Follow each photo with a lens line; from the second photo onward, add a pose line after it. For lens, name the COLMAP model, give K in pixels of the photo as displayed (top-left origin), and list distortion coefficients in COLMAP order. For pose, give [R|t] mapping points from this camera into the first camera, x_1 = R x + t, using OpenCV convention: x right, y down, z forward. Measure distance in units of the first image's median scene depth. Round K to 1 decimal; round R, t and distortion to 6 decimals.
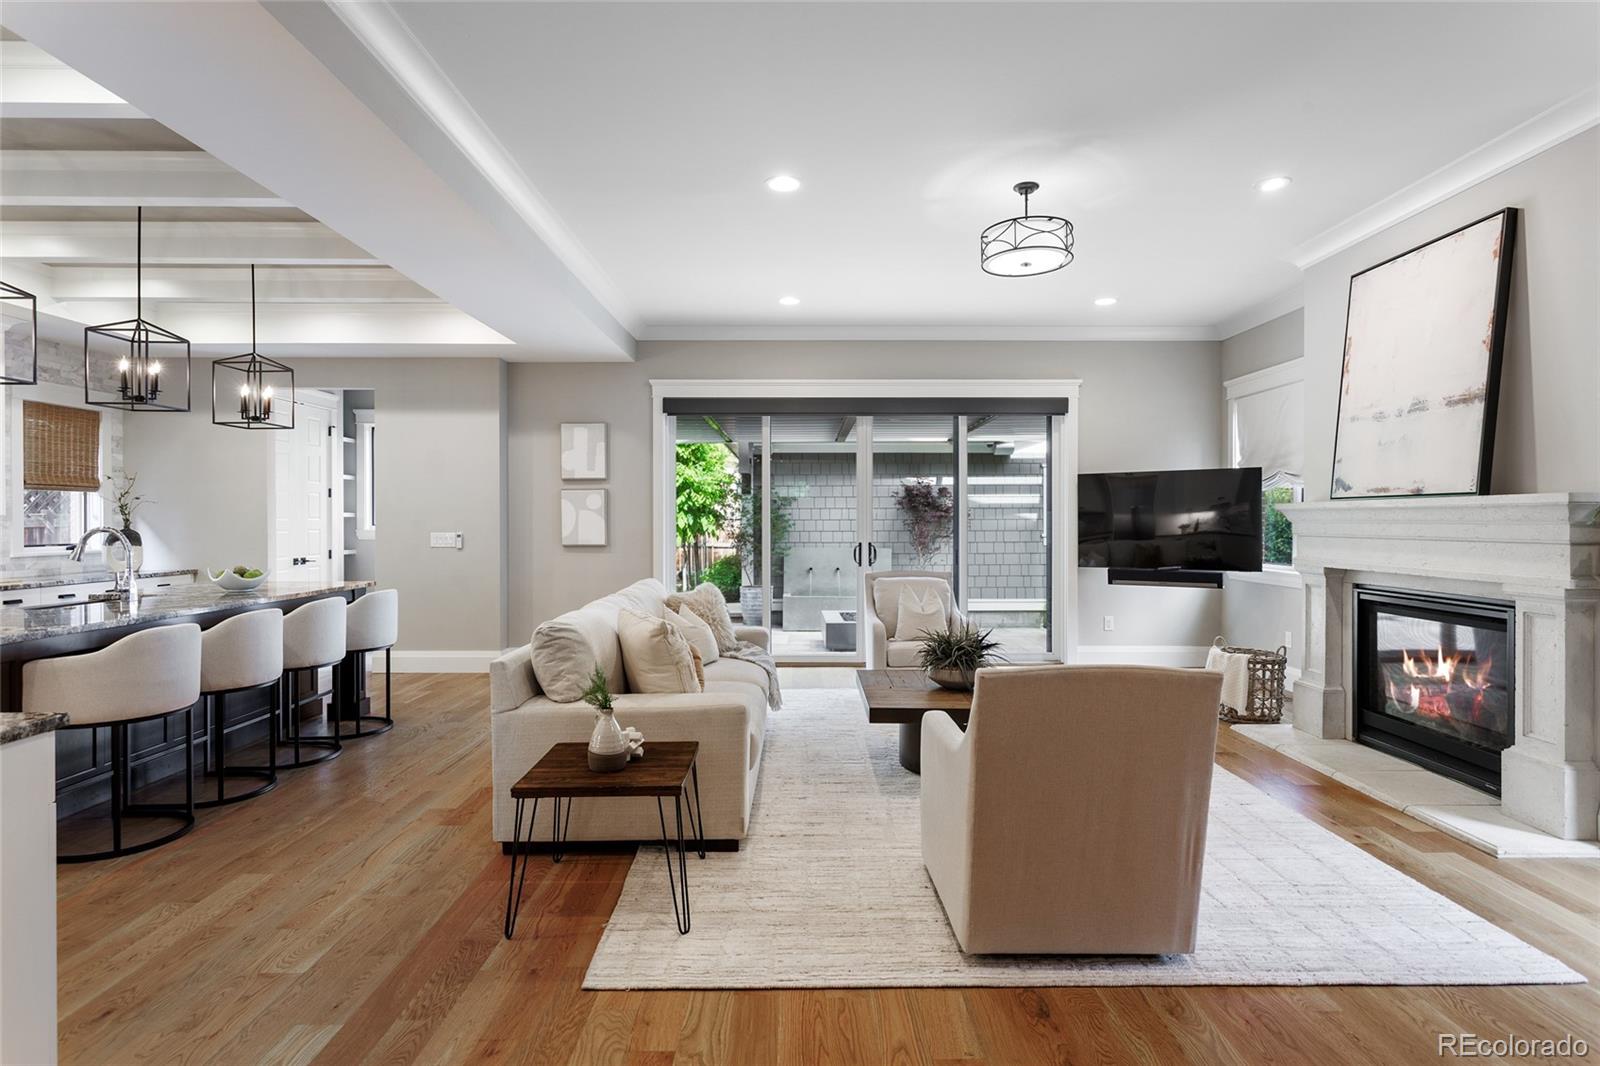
lens RADIAL K [[828.6, 0, 809.4], [0, 828.6, 524.0], [0, 0, 1]] dist [-0.000978, -0.000427]
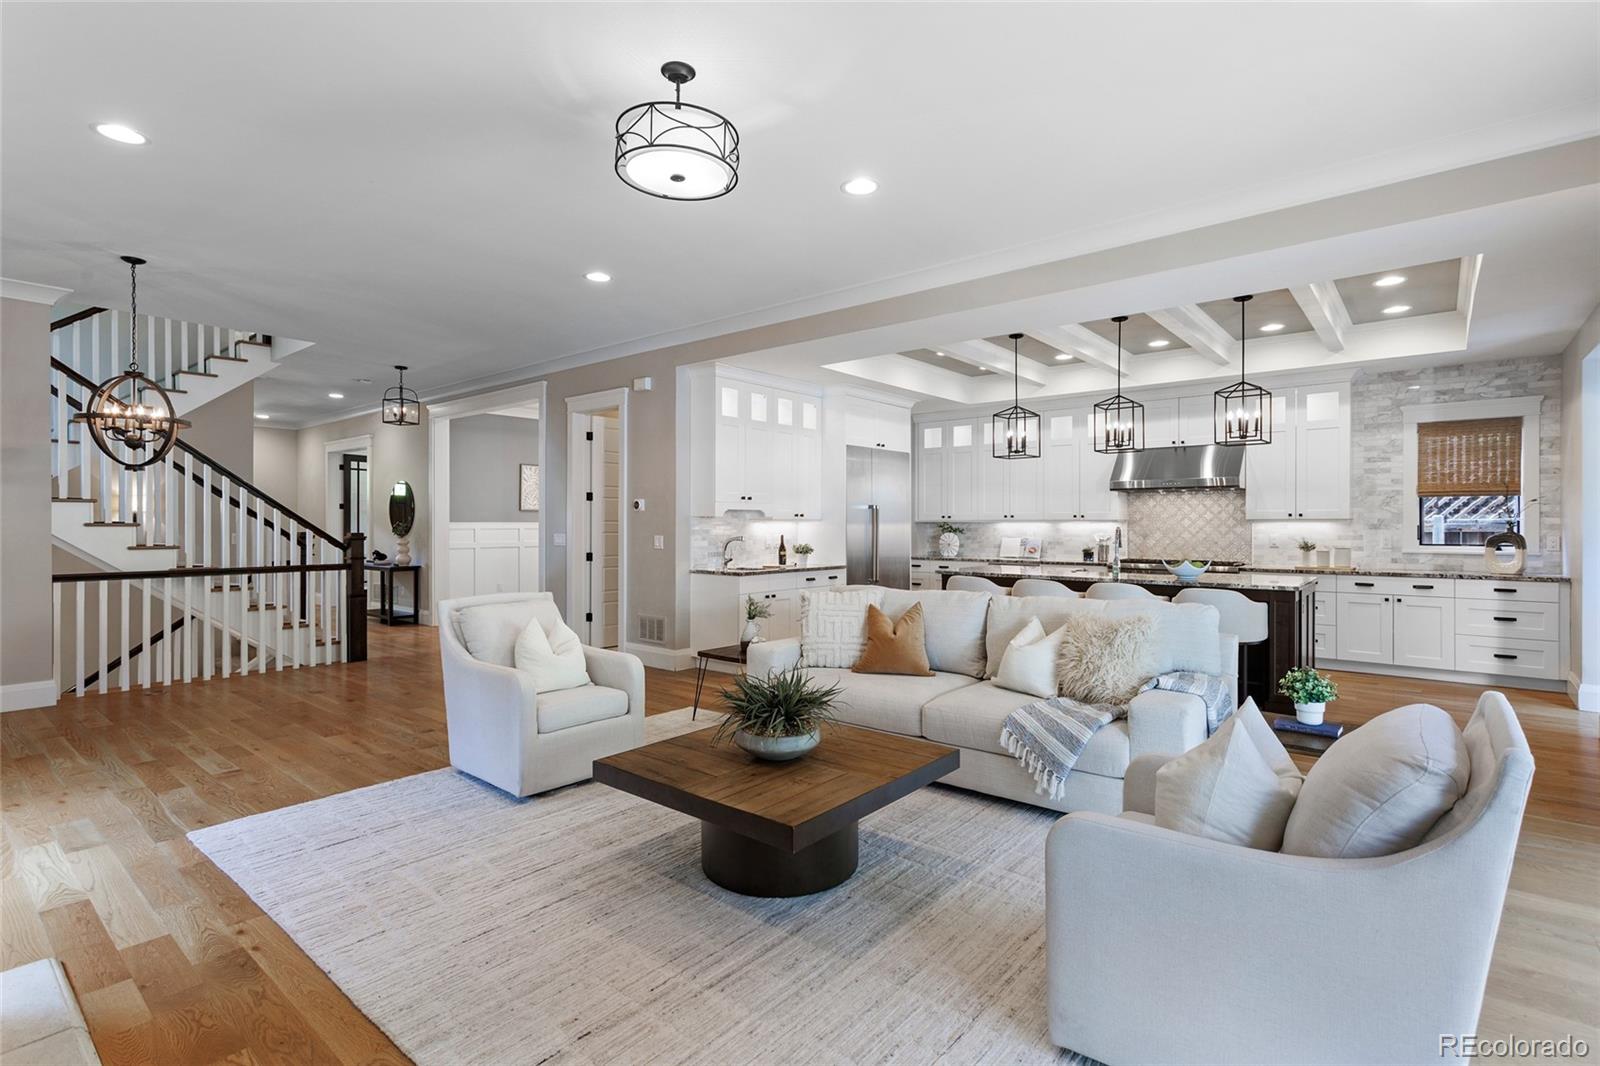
lens RADIAL K [[761.1, 0, 800.4], [0, 761.1, 524.4], [0, 0, 1]] dist [0.004879, 0.001398]
pose [[-0.649185, 0.002840, -0.760625, 0.463624], [-0.003316, 0.999973, 0.006564, -0.006238], [0.760623, 0.006783, -0.649158, 0.997564]]
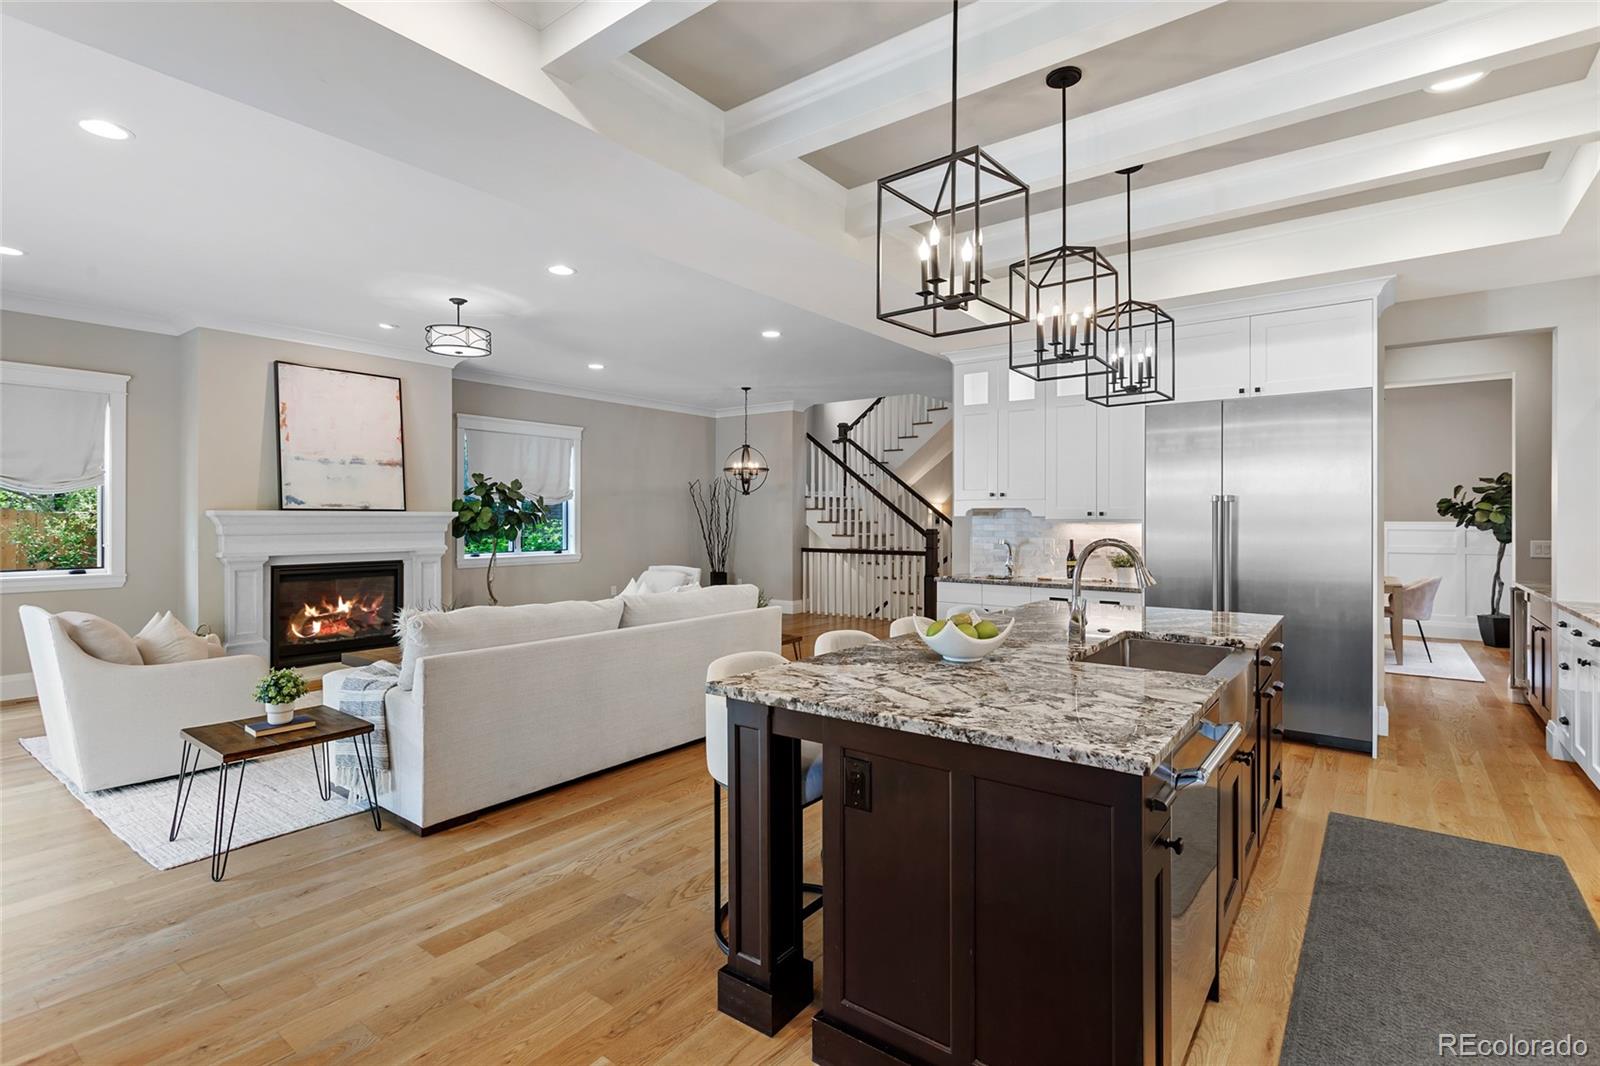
lens RADIAL K [[759.6, 0, 804.1], [0, 759.6, 518.8], [0, 0, 1]] dist [0.000718, 0.000349]
pose [[-0.792721, 0.000226, 0.609585, -0.692729], [0.003428, 0.999986, 0.004086, -0.011423], [-0.609575, 0.005328, -0.792710, 1.114591]]
